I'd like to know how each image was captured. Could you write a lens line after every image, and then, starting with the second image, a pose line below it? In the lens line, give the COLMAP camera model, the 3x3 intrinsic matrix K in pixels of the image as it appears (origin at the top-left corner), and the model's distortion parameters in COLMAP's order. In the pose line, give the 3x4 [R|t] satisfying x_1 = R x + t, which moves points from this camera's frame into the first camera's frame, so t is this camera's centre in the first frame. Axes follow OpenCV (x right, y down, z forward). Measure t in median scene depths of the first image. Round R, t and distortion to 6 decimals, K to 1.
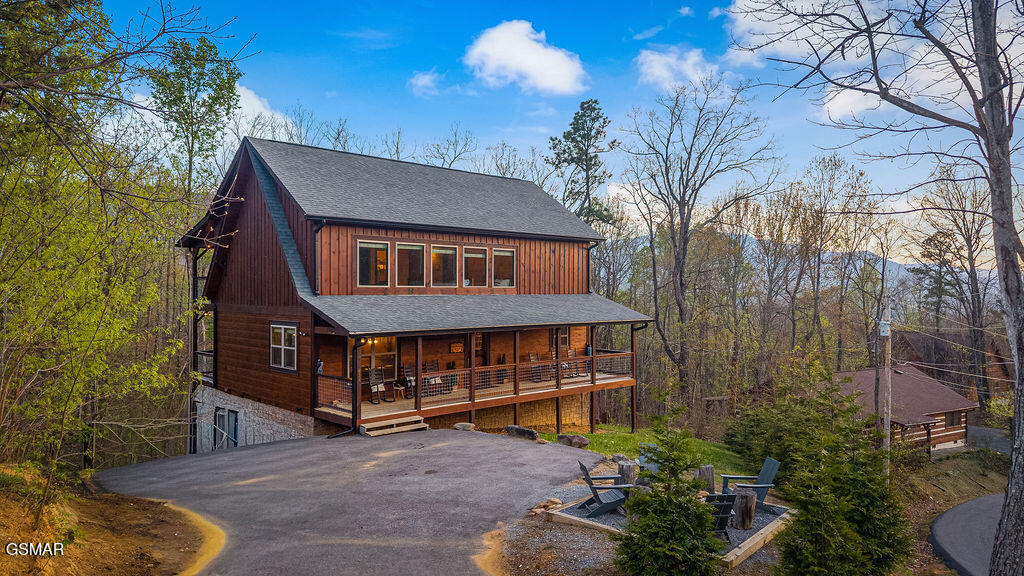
lens RADIAL K [[692.8, 0, 512.0], [0, 692.8, 288.0], [0, 0, 1]] dist [0.064015, -0.080948]
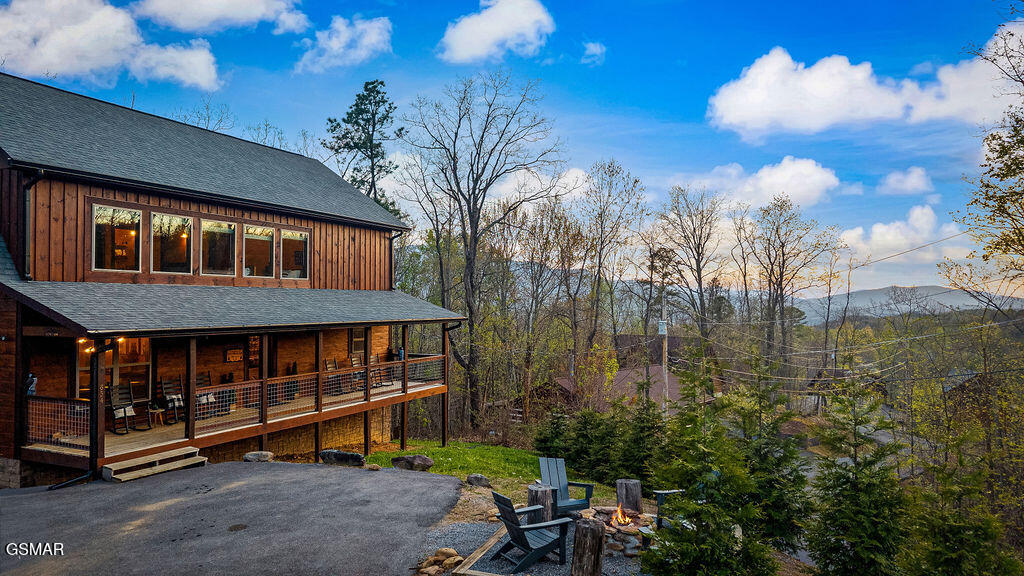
lens RADIAL K [[692.8, 0, 512.0], [0, 692.8, 288.0], [0, 0, 1]] dist [0.064015, -0.080948]
pose [[0.934881, 0.006587, 0.354899, -0.068557], [0.000391, 0.999808, -0.019585, 0.027264], [-0.354960, 0.018448, 0.934699, 0.162232]]
